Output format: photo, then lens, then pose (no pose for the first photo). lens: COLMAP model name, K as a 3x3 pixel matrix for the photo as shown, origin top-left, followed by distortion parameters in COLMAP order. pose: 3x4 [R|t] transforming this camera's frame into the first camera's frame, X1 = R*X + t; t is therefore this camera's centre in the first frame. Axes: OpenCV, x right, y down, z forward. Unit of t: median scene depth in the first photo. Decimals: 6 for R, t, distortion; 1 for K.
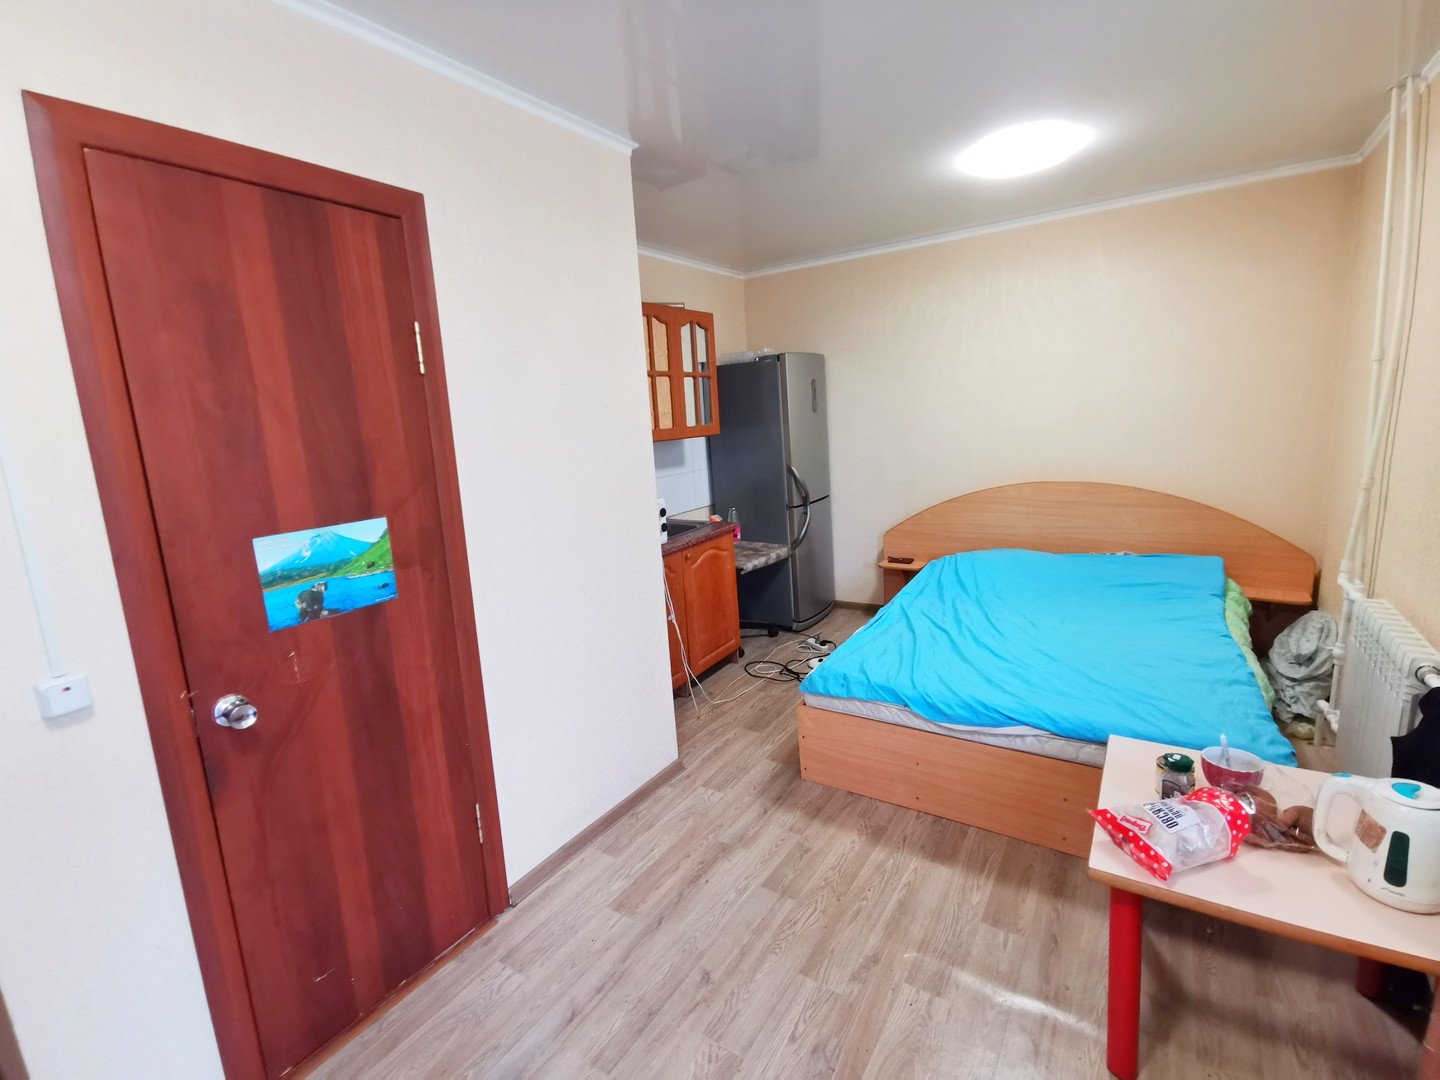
lens RADIAL K [[660.6, 0, 725.1], [0, 660.6, 540.7], [0, 0, 1]] dist [0.022169, -0.000144]
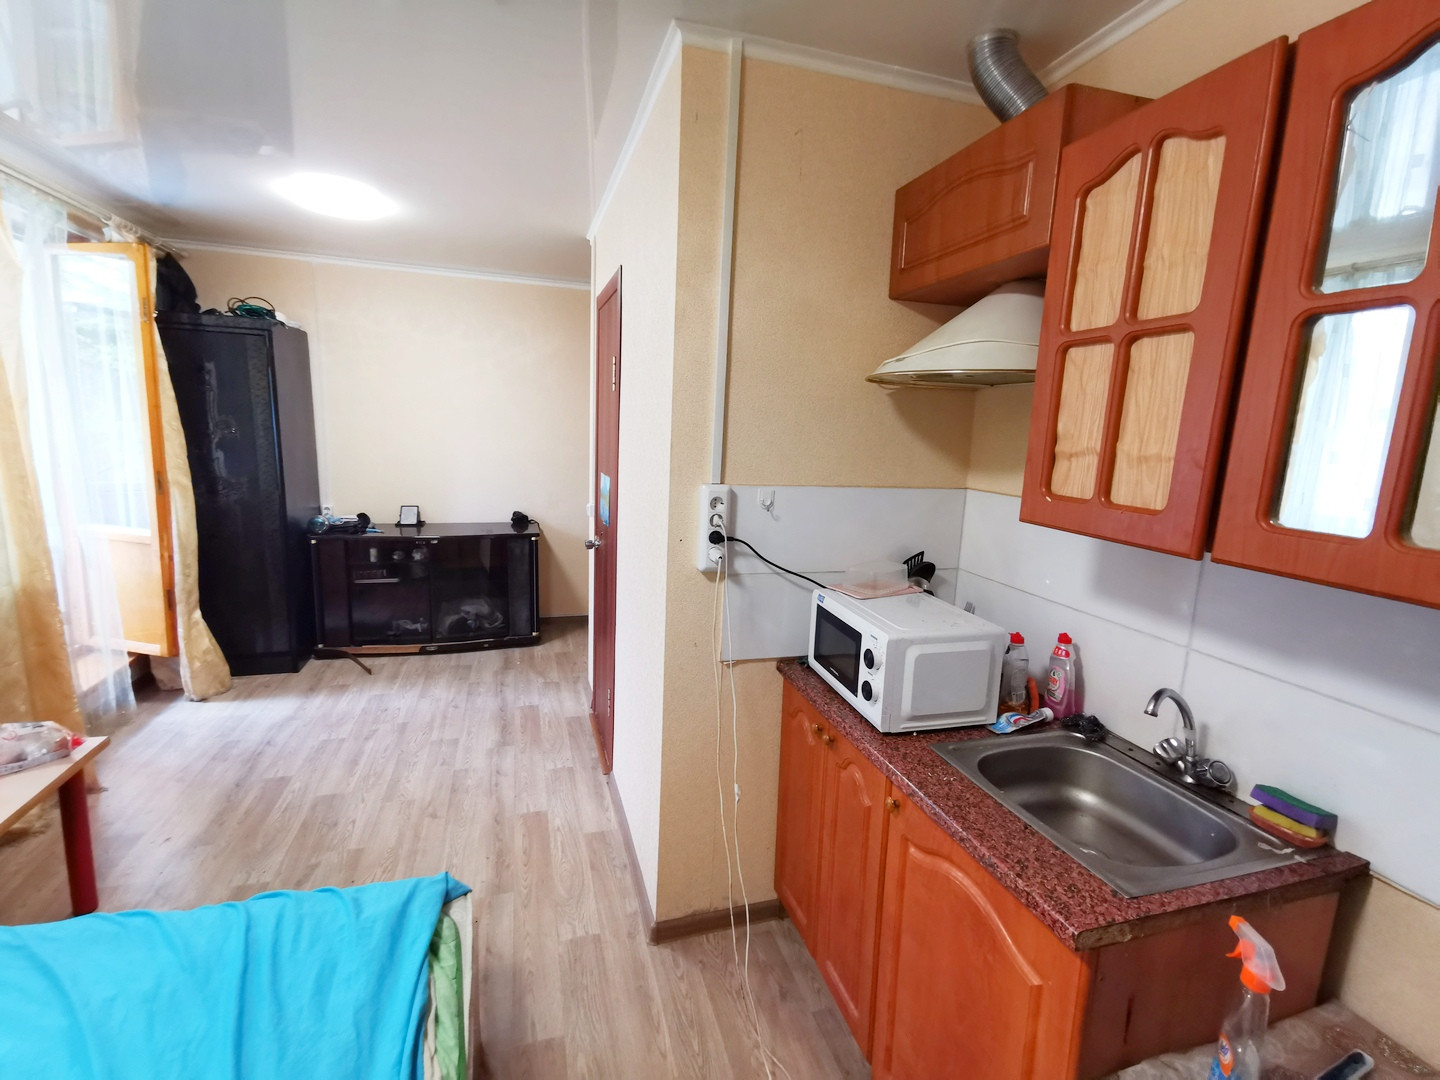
lens RADIAL K [[660.6, 0, 725.3], [0, 660.6, 540.4], [0, 0, 1]] dist [0.022169, -0.000144]
pose [[-0.644979, 0.145738, -0.750175, 0.442119], [-0.157797, 0.935094, 0.317332, -0.357437], [0.747732, 0.323048, -0.580119, 1.685658]]
